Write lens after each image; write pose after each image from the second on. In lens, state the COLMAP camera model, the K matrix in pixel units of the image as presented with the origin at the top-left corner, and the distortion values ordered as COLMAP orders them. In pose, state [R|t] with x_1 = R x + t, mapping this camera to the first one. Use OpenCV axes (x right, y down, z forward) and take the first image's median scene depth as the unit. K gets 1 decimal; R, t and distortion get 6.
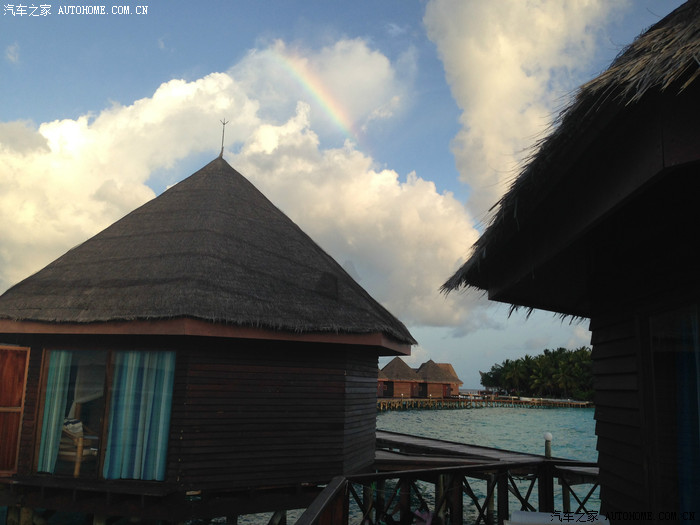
lens RADIAL K [[625.6, 0, 326.8], [0, 625.6, 274.9], [0, 0, 1]] dist [0.101291, -0.192532]
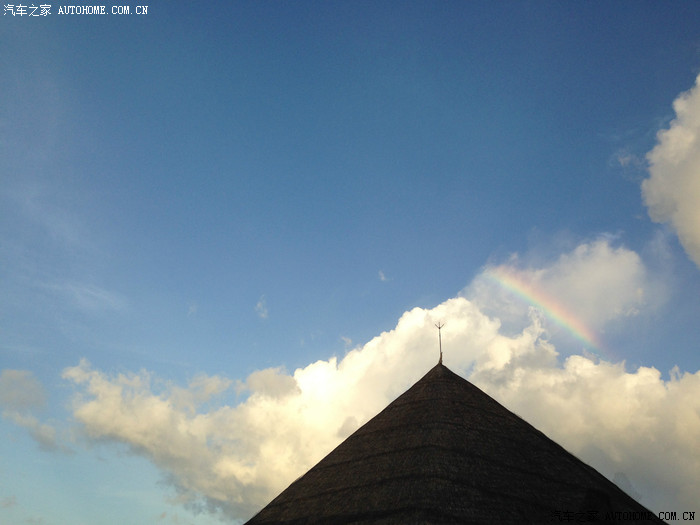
lens RADIAL K [[625.6, 0, 338.4], [0, 625.6, 246.6], [0, 0, 1]] dist [0.101291, -0.192532]
pose [[0.932092, -0.197212, -0.303831, 0.006144], [0.065270, 0.916508, -0.394656, 0.011495], [0.356294, 0.348025, 0.867141, 0.114705]]
